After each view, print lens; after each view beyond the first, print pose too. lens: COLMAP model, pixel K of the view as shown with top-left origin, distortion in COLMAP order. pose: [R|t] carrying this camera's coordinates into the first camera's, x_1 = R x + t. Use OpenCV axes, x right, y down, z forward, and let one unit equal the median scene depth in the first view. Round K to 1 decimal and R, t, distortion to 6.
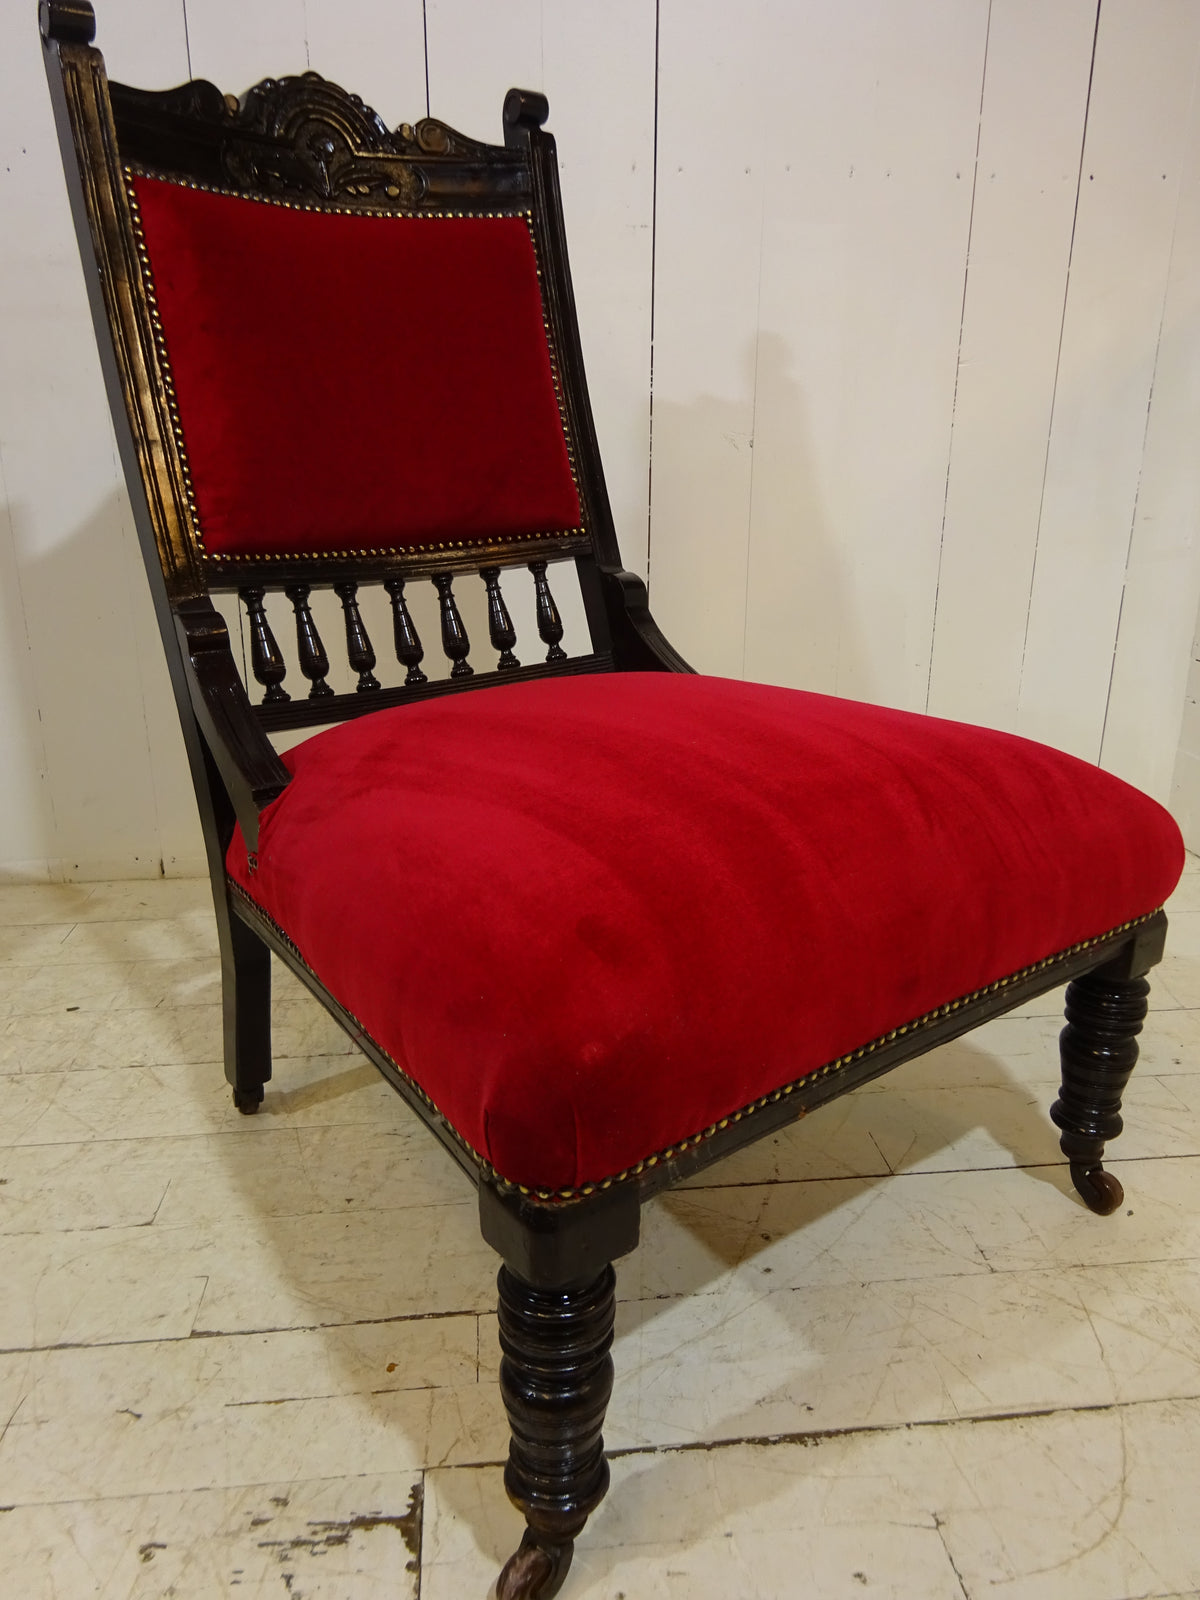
lens RADIAL K [[1168.9, 0, 596.6], [0, 1168.9, 797.1], [0, 0, 1]] dist [0.019063, -0.025567]
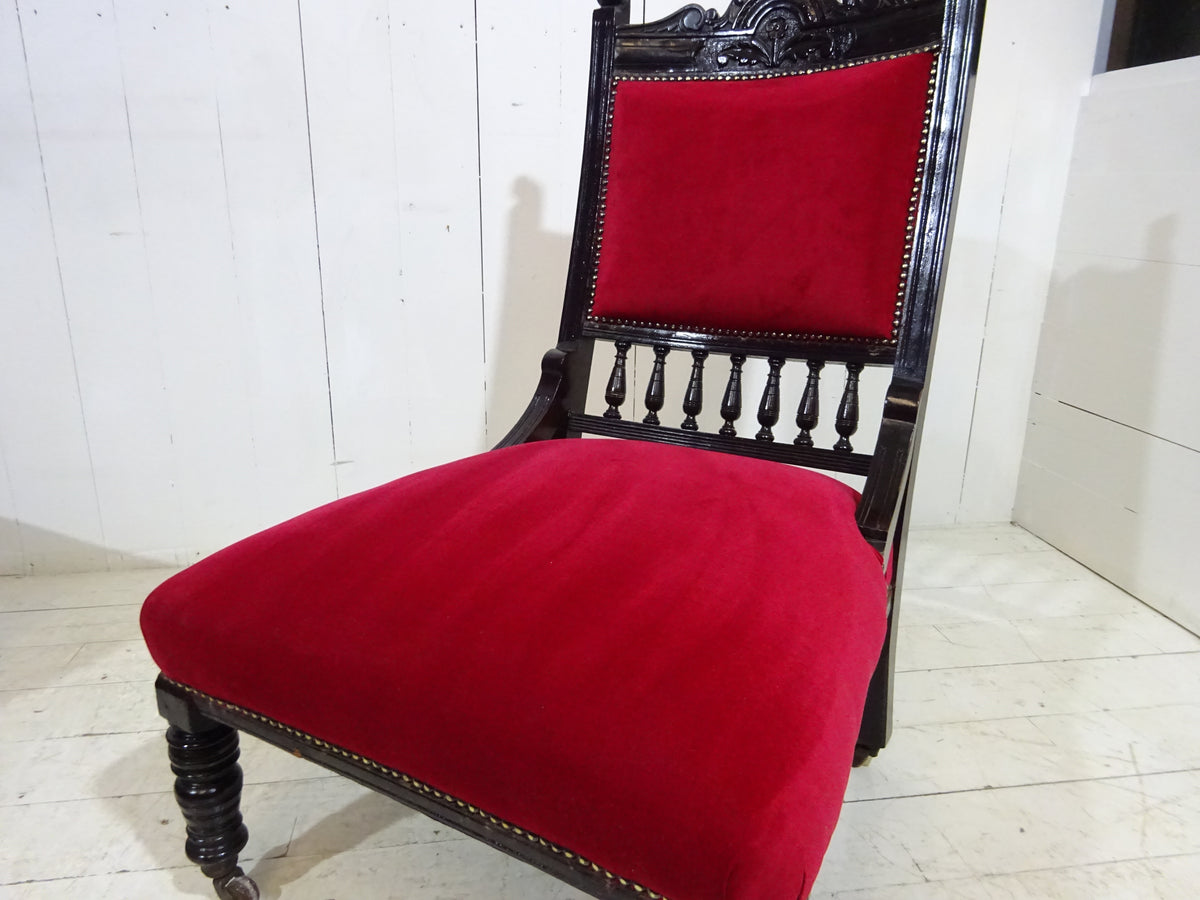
lens RADIAL K [[876.7, 0, 596.8], [0, 876.7, 450.1], [0, 0, 1]] dist [0.019063, -0.025567]
pose [[0.999032, -0.003723, 0.043838, -0.080920], [0.004411, 0.999868, -0.015611, -0.073204], [-0.043775, 0.015789, 0.998917, 0.003782]]
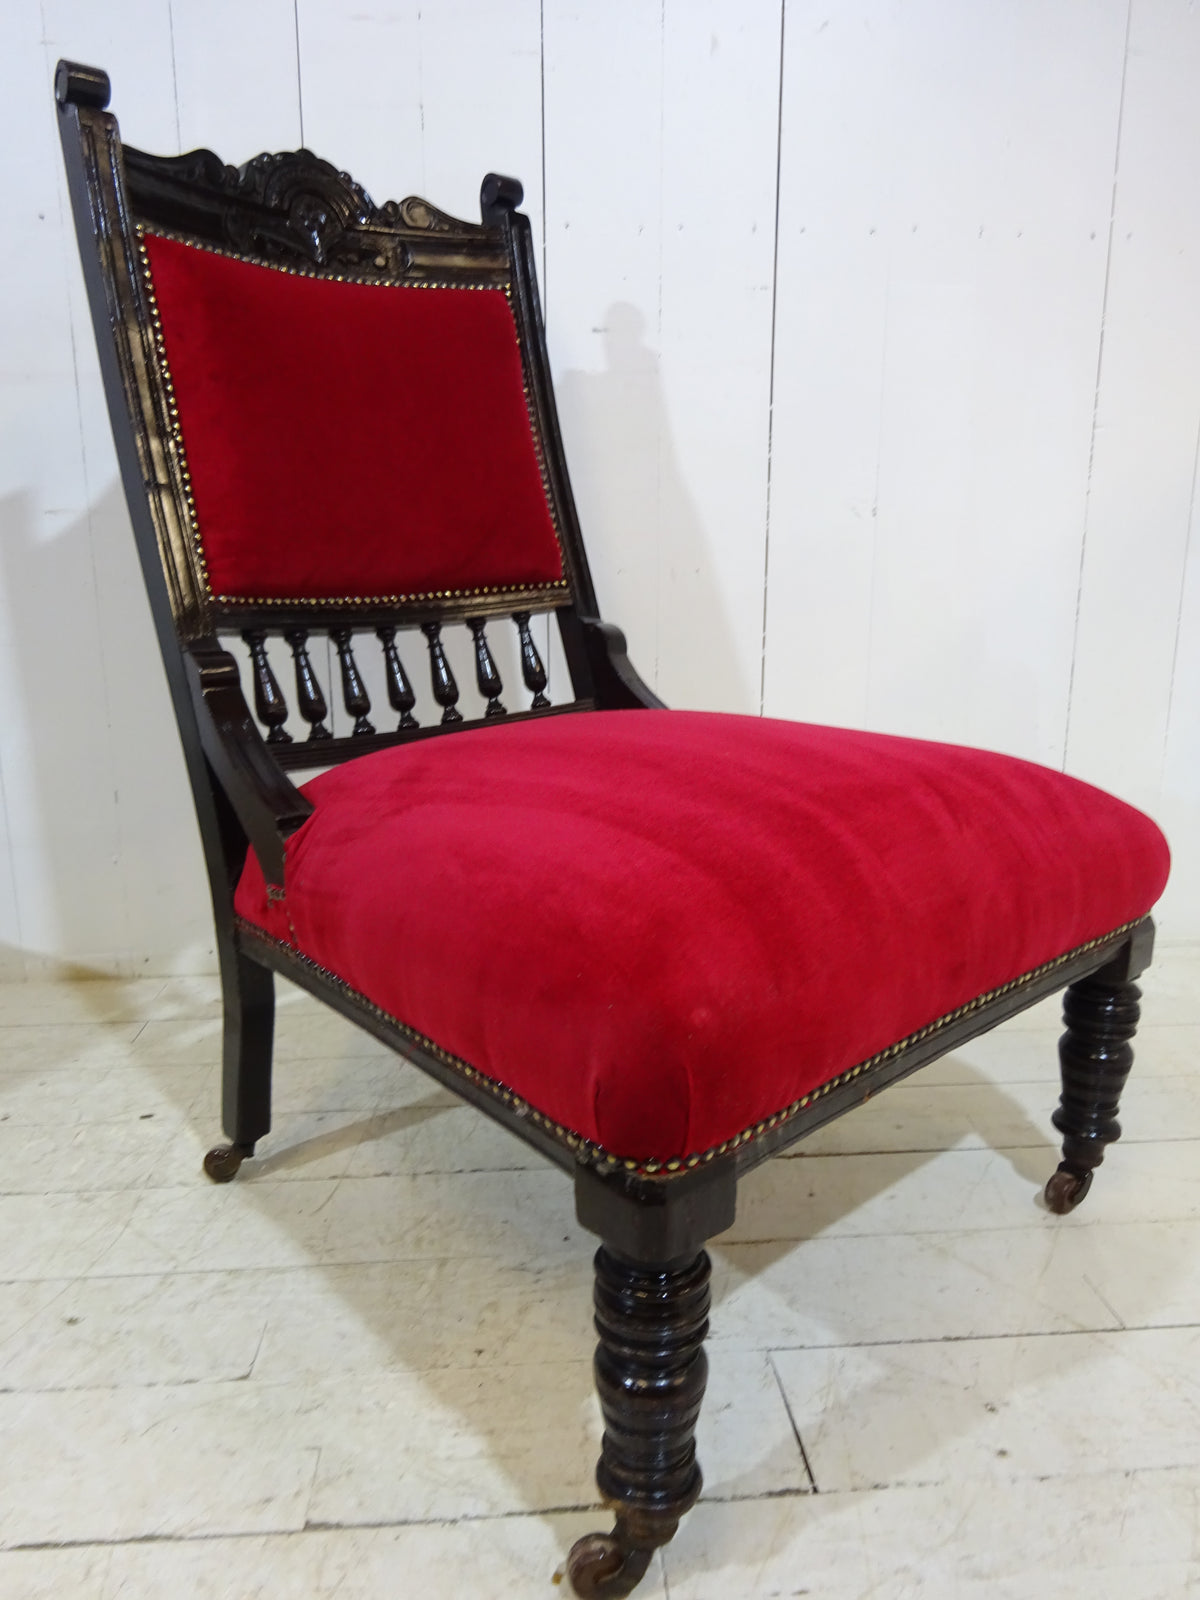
lens RADIAL K [[1168.9, 0, 599.2], [0, 1168.9, 792.1], [0, 0, 1]] dist [0.019063, -0.025567]
pose [[0.999609, 0.001898, -0.027904, -0.111629], [-0.004557, 0.995416, -0.095529, 0.026214], [0.027595, 0.095618, 0.995035, 0.136924]]
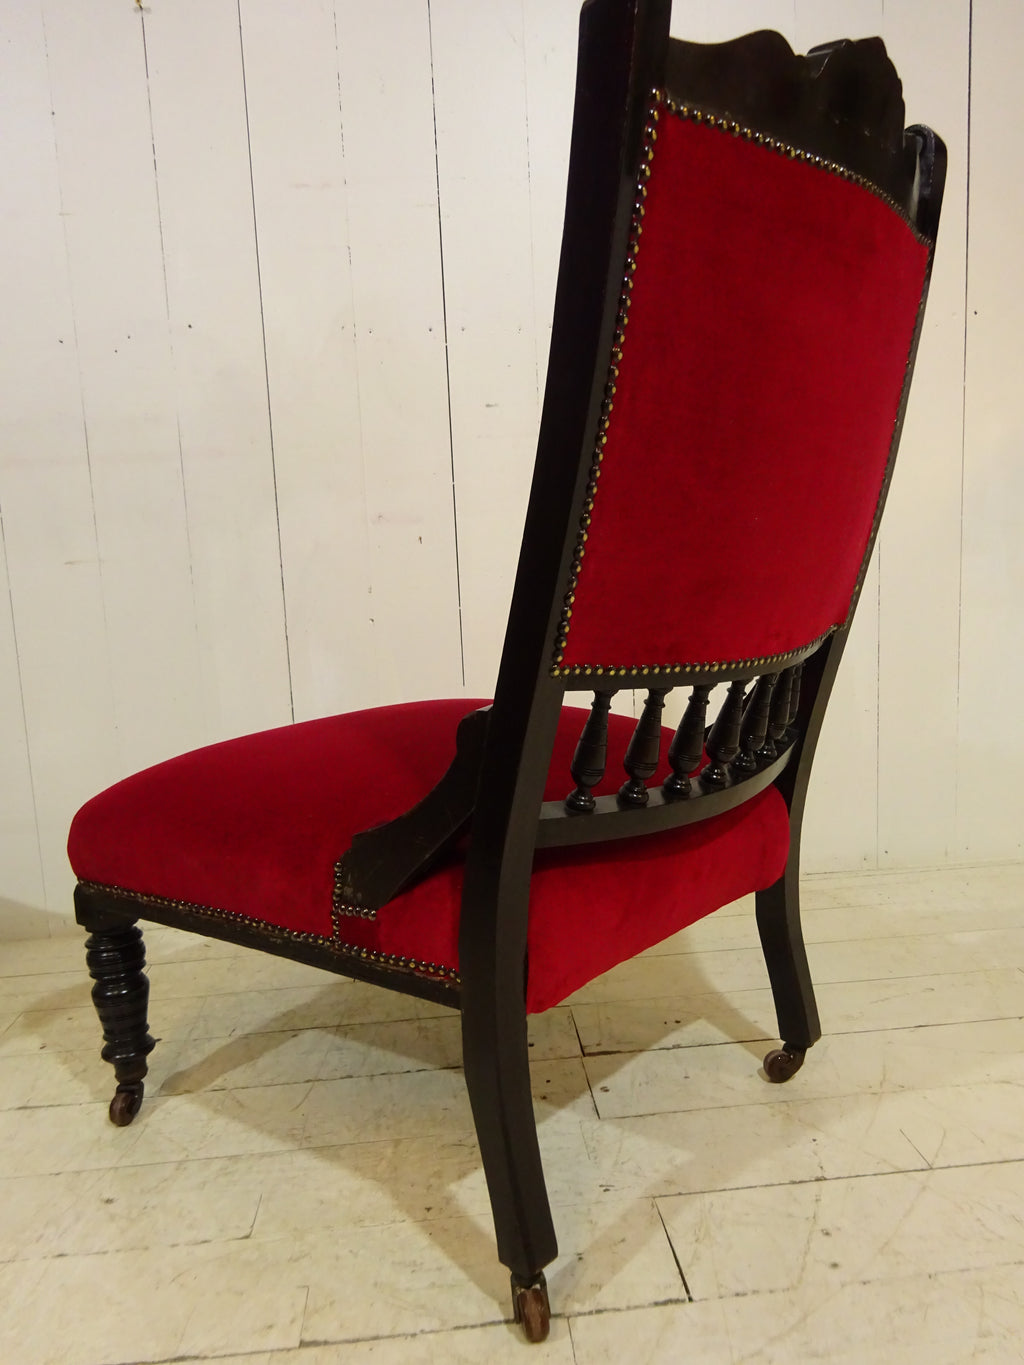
lens RADIAL K [[997.2, 0, 511.1], [0, 997.2, 680.8], [0, 0, 1]] dist [0.019063, -0.025567]
pose [[0.998644, -0.044817, -0.026494, -0.097215], [0.039608, 0.984289, -0.172066, 0.029385], [0.033789, 0.170784, 0.984729, 0.013188]]
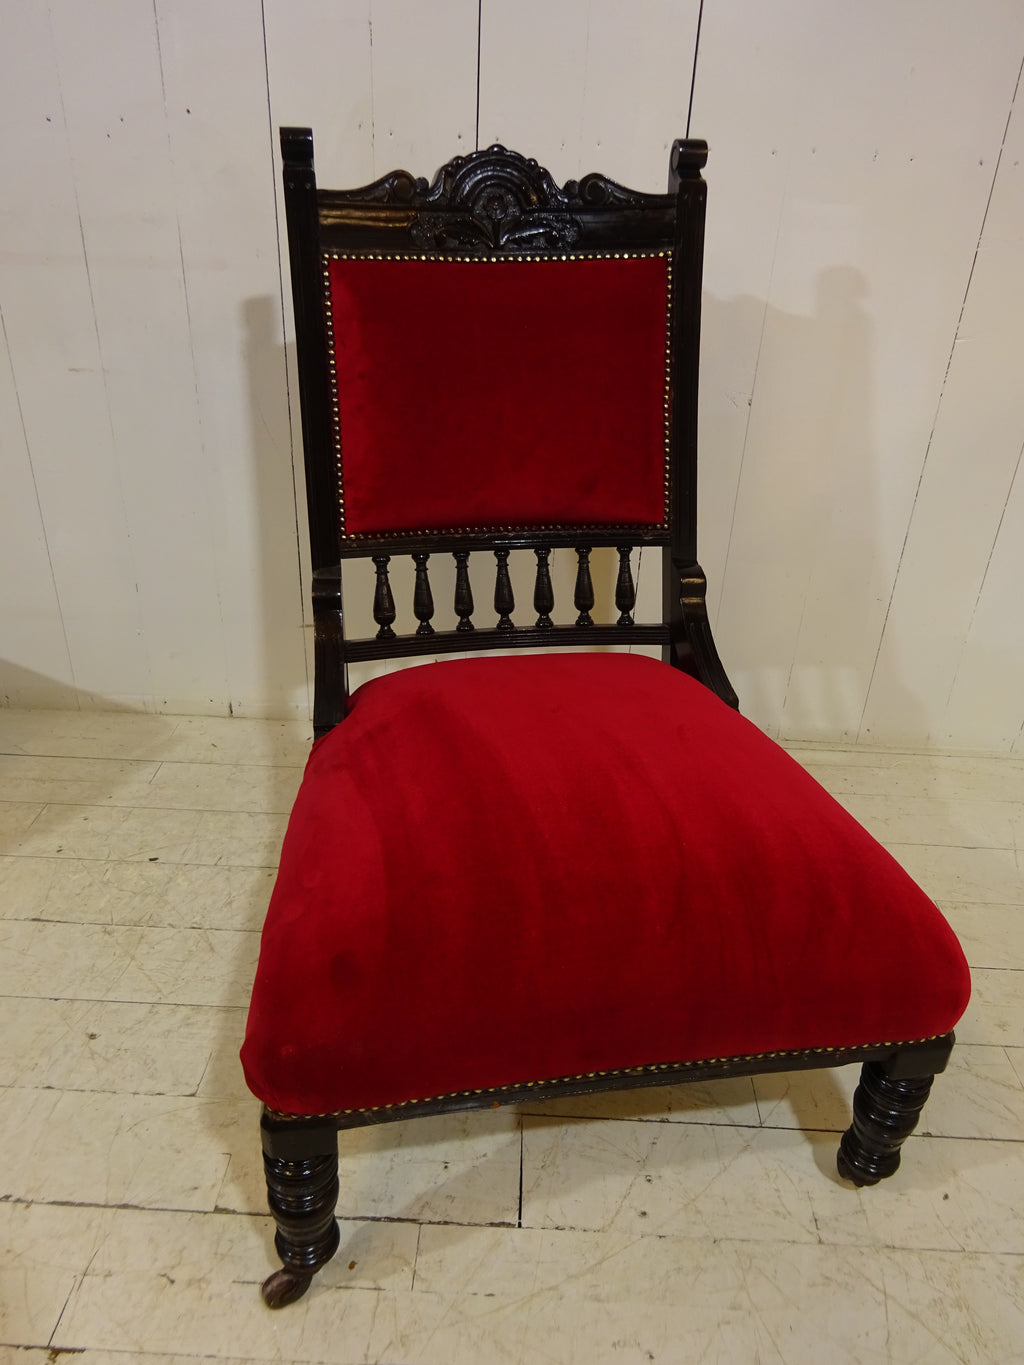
lens RADIAL K [[997.2, 0, 509.8], [0, 997.2, 680.0], [0, 0, 1]] dist [0.019063, -0.025567]
pose [[0.990023, 0.097912, -0.101325, 0.052378], [-0.076975, 0.978154, 0.193105, -0.376717], [0.118019, -0.183379, 0.975932, 0.006265]]
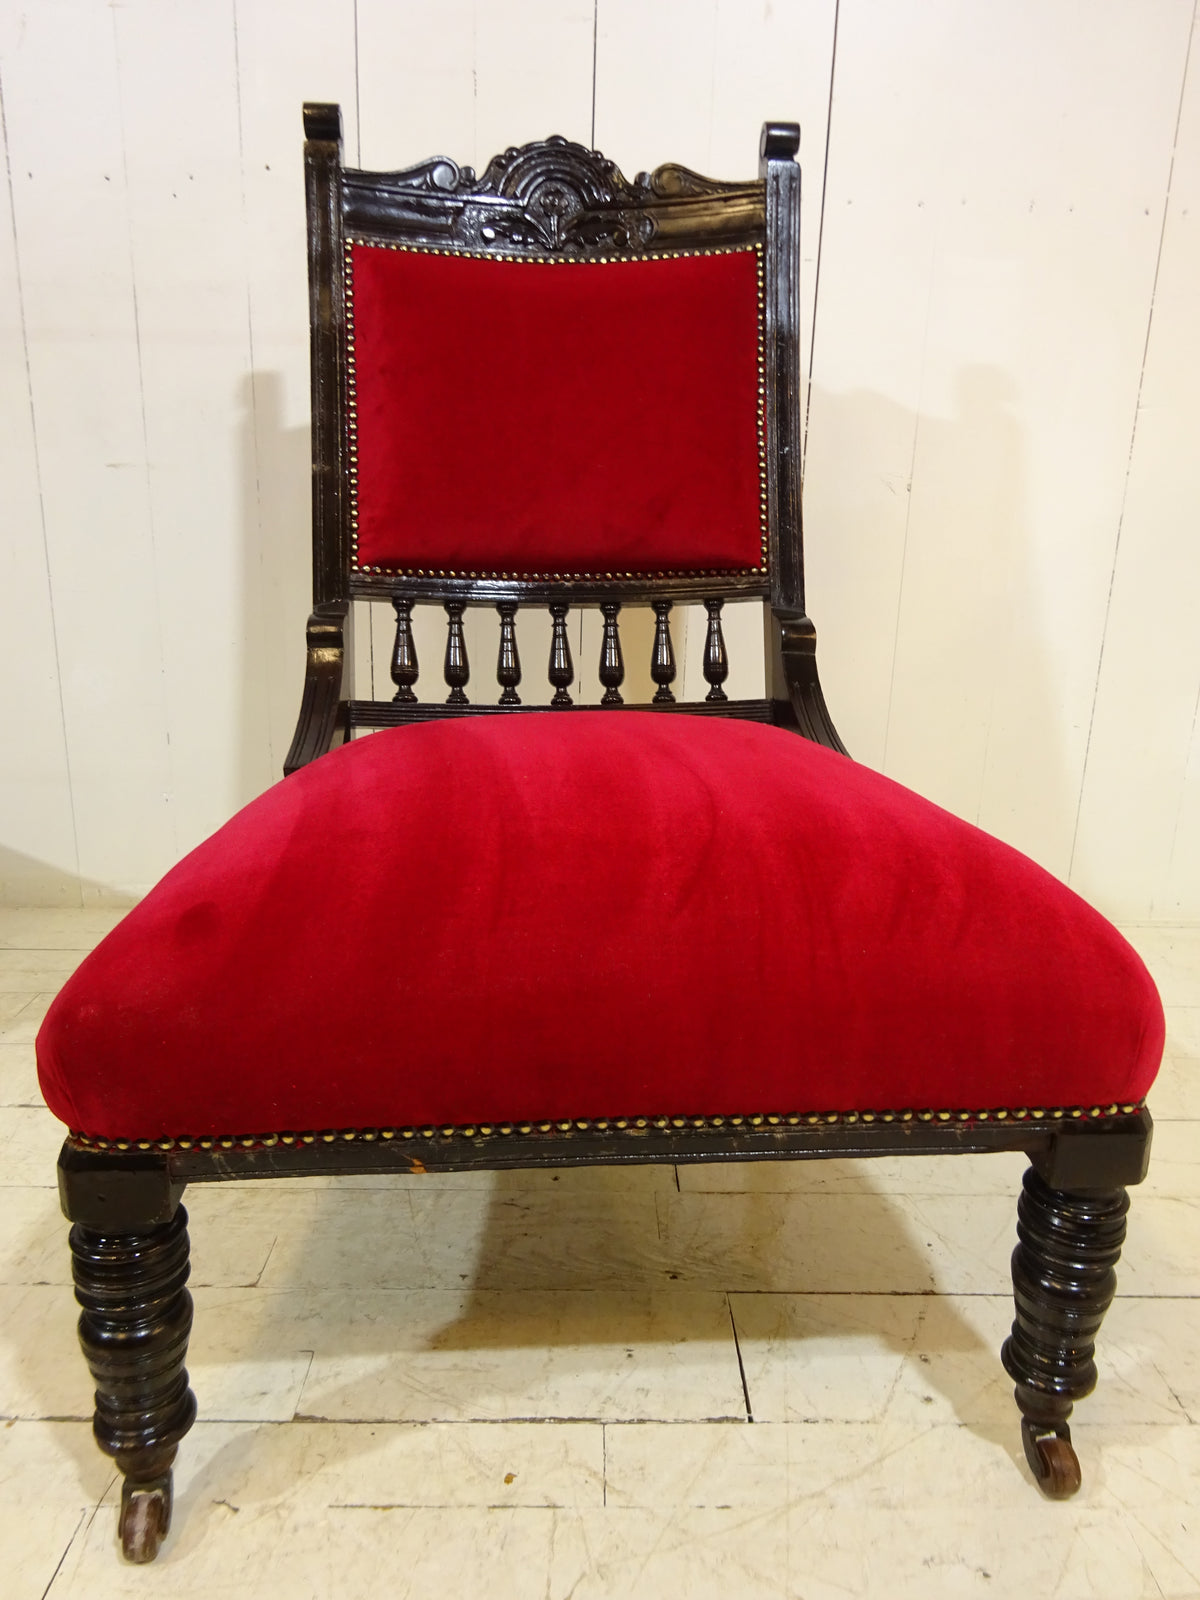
lens RADIAL K [[1168.9, 0, 599.6], [0, 1168.9, 795.1], [0, 0, 1]] dist [0.019063, -0.025567]
pose [[0.995575, 0.047399, -0.081145, -0.051353], [-0.050525, 0.998041, -0.036902, -0.007531], [0.079237, 0.040838, 0.996019, 0.076062]]
